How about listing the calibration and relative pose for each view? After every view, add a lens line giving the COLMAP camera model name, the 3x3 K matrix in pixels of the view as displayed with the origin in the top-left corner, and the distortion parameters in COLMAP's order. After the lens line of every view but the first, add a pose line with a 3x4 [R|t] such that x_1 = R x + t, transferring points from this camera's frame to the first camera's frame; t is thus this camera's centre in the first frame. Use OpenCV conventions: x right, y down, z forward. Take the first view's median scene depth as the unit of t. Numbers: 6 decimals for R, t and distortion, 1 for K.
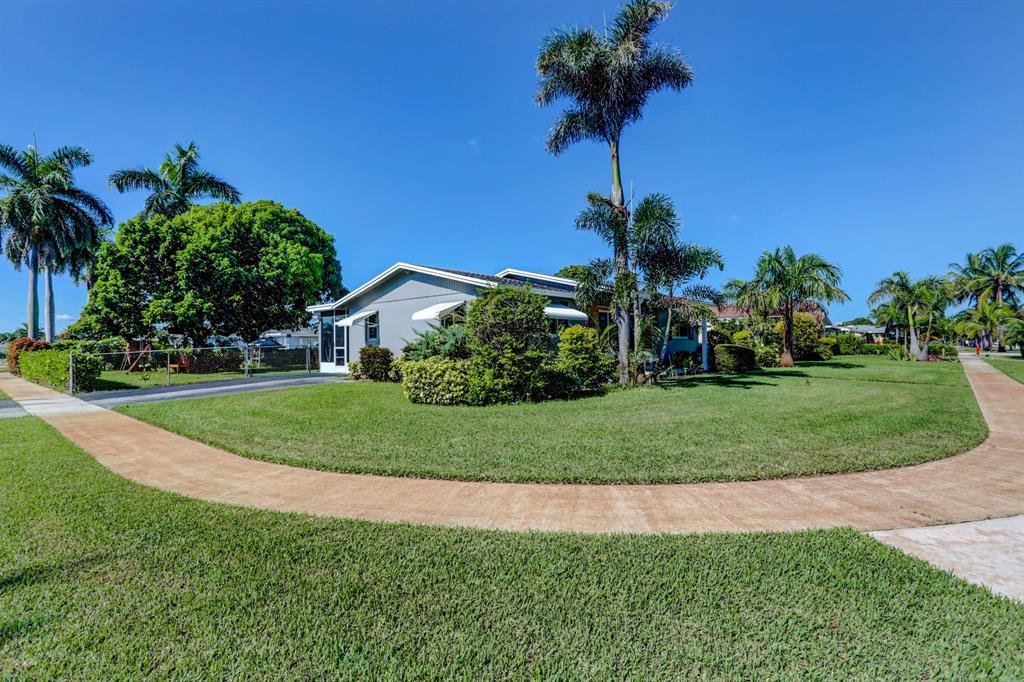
lens RADIAL K [[495.7, 0, 512.0], [0, 495.7, 341.0], [0, 0, 1]] dist [0.003093, 0.000430]
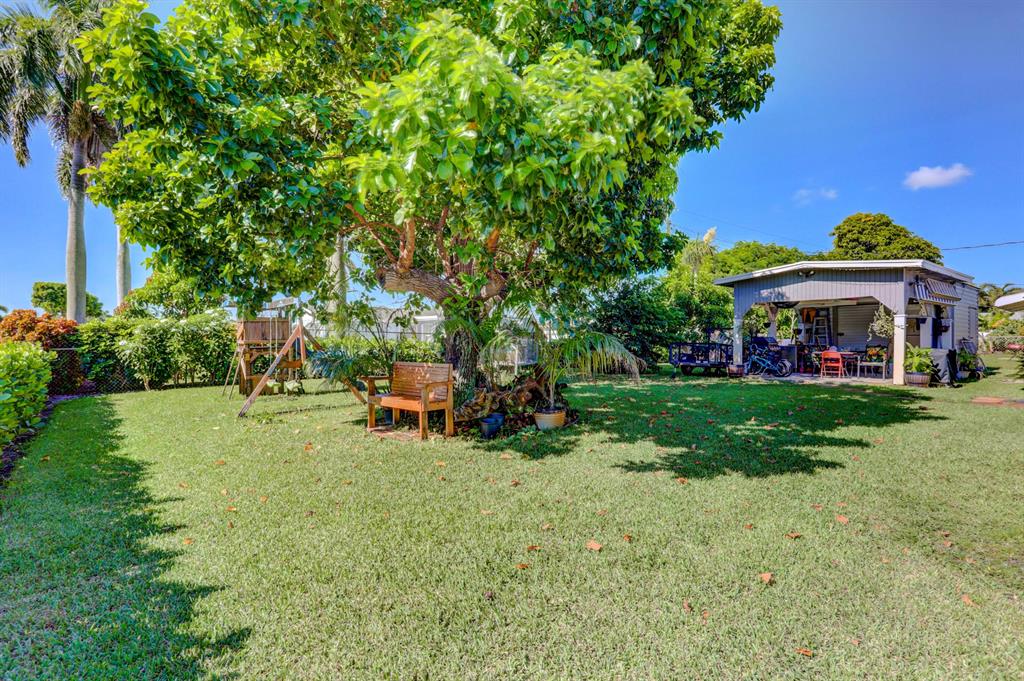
lens RADIAL K [[495.7, 0, 512.0], [0, 495.7, 340.5], [0, 0, 1]] dist [0.003093, 0.000430]
pose [[0.984675, 0.008826, -0.174174, -0.651530], [-0.005022, 0.999739, 0.022274, 0.011098], [0.174325, -0.021058, 0.984463, 0.878495]]
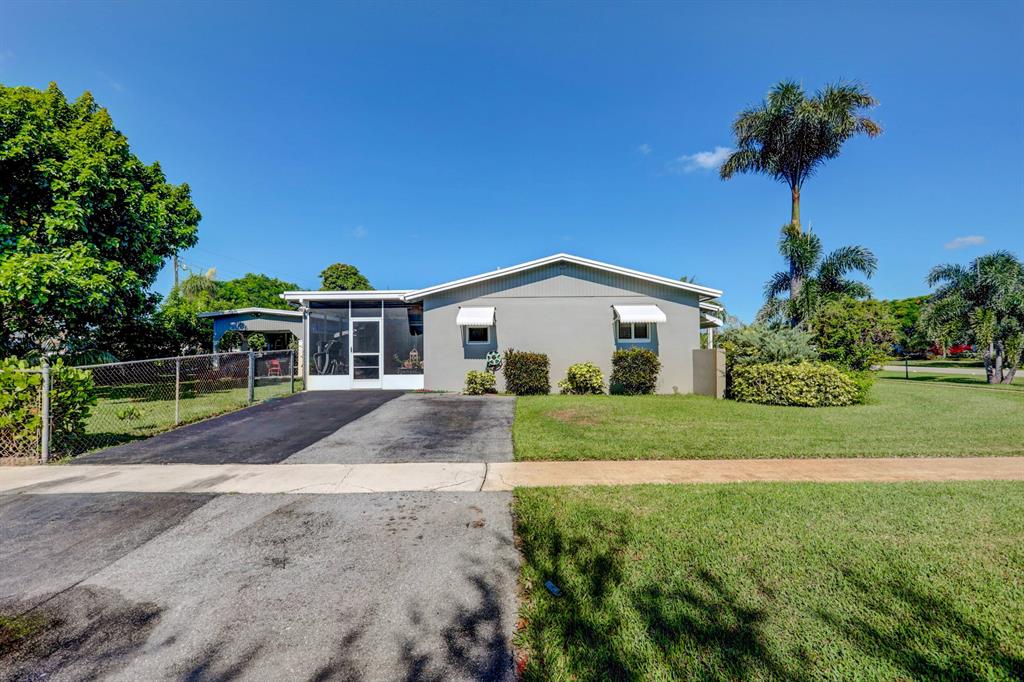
lens RADIAL K [[495.7, 0, 512.0], [0, 495.7, 341.0], [0, 0, 1]] dist [0.003093, 0.000430]
pose [[0.770658, 0.019720, 0.636944, -0.648953], [-0.013139, 0.999800, -0.015057, 0.003233], [-0.637114, 0.003235, 0.770763, 0.319753]]
